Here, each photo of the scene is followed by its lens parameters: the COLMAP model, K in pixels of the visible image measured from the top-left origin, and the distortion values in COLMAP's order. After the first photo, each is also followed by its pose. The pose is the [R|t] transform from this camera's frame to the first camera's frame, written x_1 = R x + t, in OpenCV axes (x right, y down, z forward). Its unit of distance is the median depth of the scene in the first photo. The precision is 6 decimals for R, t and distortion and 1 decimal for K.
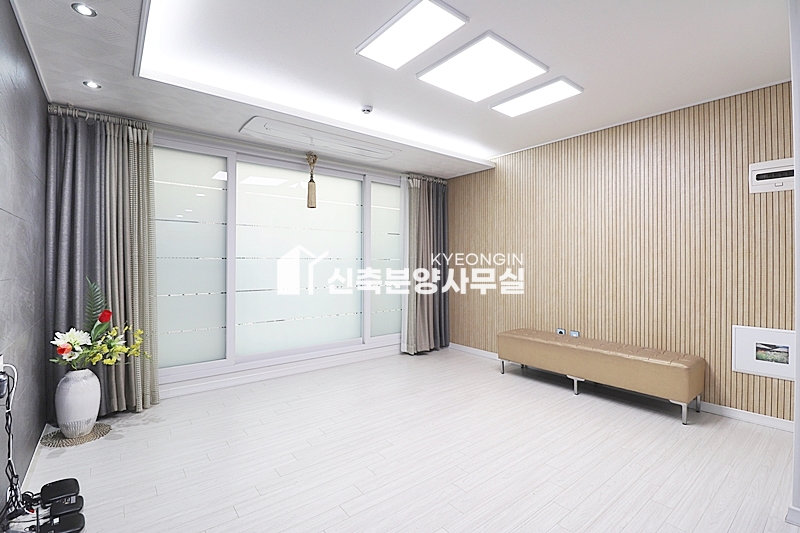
lens RADIAL K [[370.7, 0, 407.5], [0, 370.7, 264.9], [0, 0, 1]] dist [-0.014884, -0.001441]
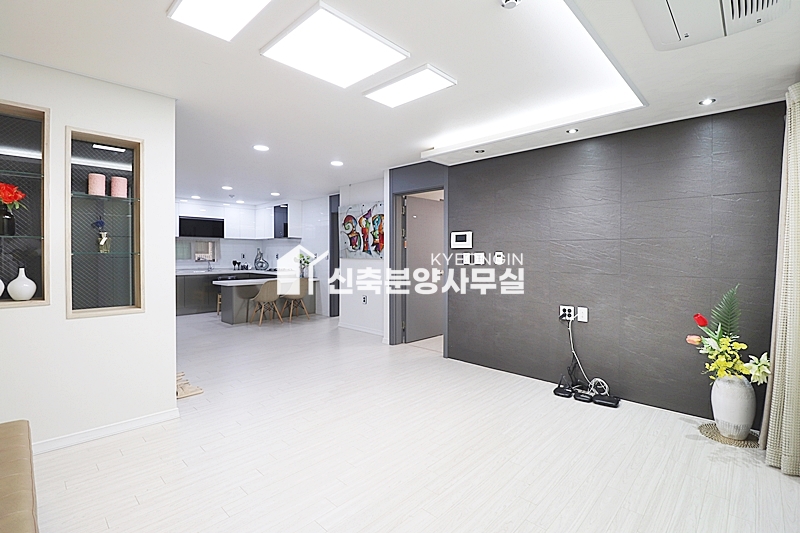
lens RADIAL K [[370.7, 0, 403.8], [0, 370.7, 262.9], [0, 0, 1]] dist [-0.014884, -0.001441]
pose [[-0.993006, -0.002376, -0.118041, 0.128226], [-0.004698, 0.999801, 0.019397, -0.036105], [0.117971, 0.019816, -0.992819, 1.713392]]
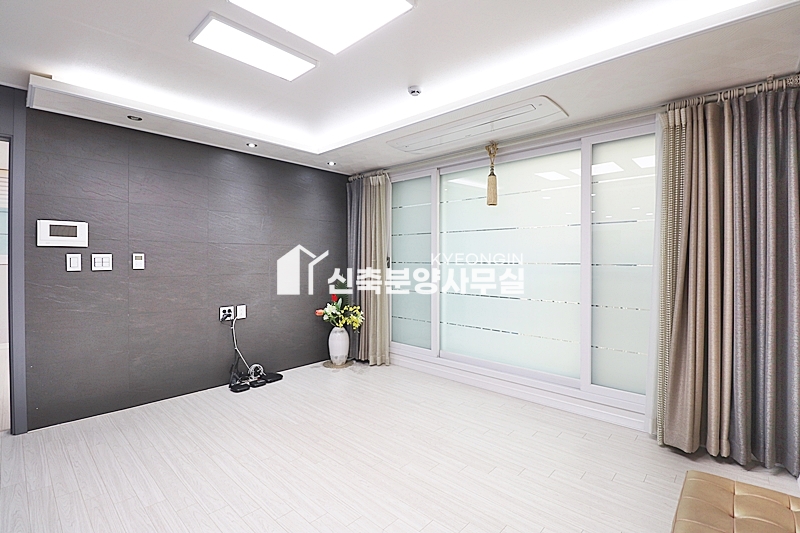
lens RADIAL K [[370.7, 0, 406.3], [0, 370.7, 264.9], [0, 0, 1]] dist [-0.014884, -0.001441]
pose [[0.145162, 0.016257, -0.989274, 0.816822], [-0.004313, 0.999866, 0.015798, -0.038935], [0.989399, 0.001973, 0.145212, 0.955357]]
